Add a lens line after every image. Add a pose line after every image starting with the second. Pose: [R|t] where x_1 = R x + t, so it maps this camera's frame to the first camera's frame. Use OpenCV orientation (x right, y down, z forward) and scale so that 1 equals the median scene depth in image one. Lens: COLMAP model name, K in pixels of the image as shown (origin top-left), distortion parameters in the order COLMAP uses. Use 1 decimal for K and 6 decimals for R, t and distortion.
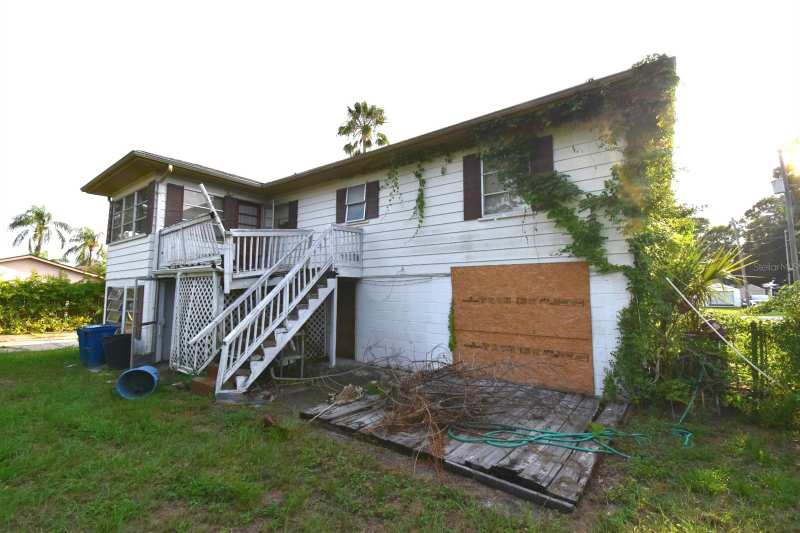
lens RADIAL K [[358.3, 0, 401.6], [0, 358.3, 261.3], [0, 0, 1]] dist [-0.019123, -0.001236]
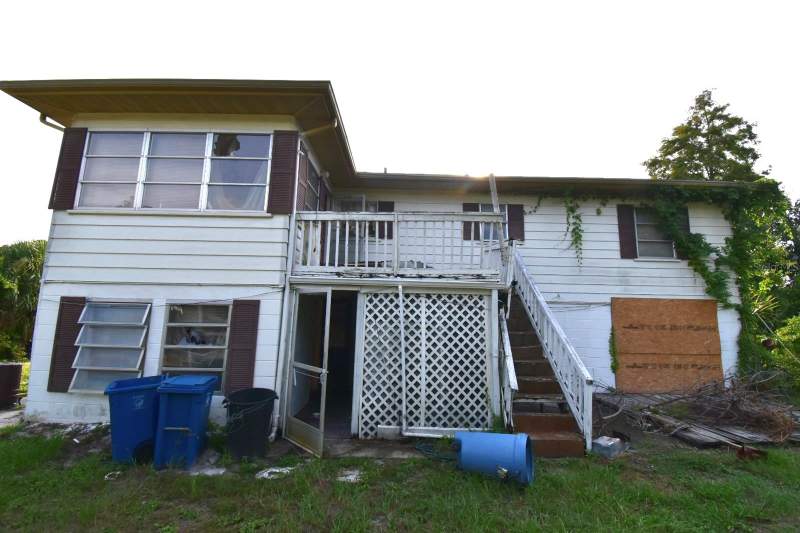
lens RADIAL K [[358.3, 0, 400.9], [0, 358.3, 263.6], [0, 0, 1]] dist [-0.019123, -0.001236]
pose [[0.802835, 0.103857, 0.587086, -1.096632], [-0.071347, 0.994370, -0.078340, 0.046416], [-0.591917, 0.021008, 0.805725, 0.495092]]
